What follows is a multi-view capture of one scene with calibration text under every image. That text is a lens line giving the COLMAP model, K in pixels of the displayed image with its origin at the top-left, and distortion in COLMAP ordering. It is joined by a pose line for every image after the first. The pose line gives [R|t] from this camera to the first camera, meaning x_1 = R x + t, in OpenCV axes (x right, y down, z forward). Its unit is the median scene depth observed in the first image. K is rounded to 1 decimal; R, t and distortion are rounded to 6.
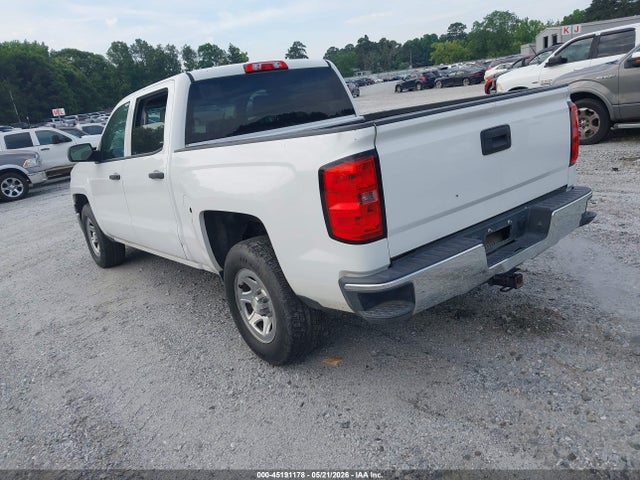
lens RADIAL K [[504.9, 0, 324.5], [0, 504.9, 241.3], [0, 0, 1]] dist [0.031054, -0.024117]
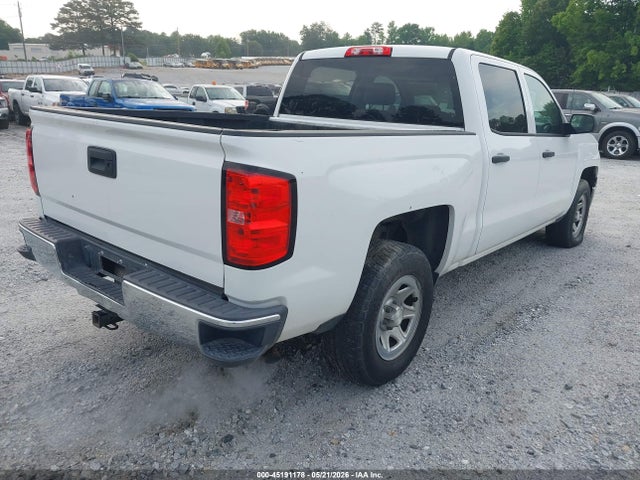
lens RADIAL K [[504.9, 0, 321.1], [0, 504.9, 241.6], [0, 0, 1]] dist [0.031054, -0.024117]
pose [[0.189074, 0.421000, -0.887136, 1.073445], [-0.329023, 0.878369, 0.346716, -0.436480], [0.925200, 0.226333, 0.304595, 0.946892]]
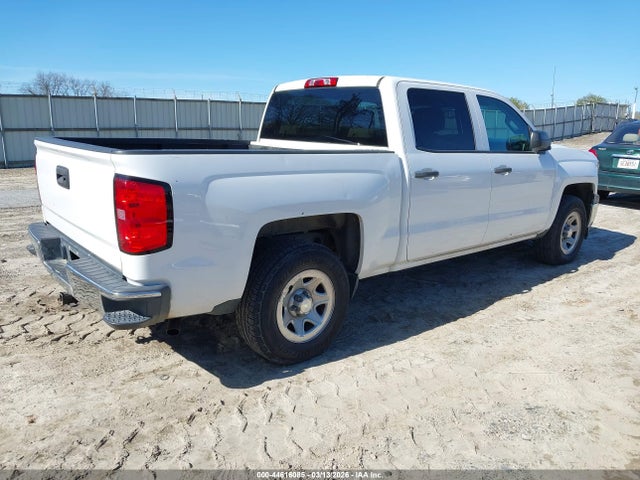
lens RADIAL K [[504.9, 0, 316.1], [0, 504.9, 240.7], [0, 0, 1]] dist [0.031054, -0.024117]
pose [[0.006080, 0.376442, -0.926420, 1.271191], [-0.278725, 0.890360, 0.359960, -0.561310], [0.960352, 0.256028, 0.110337, 1.259909]]
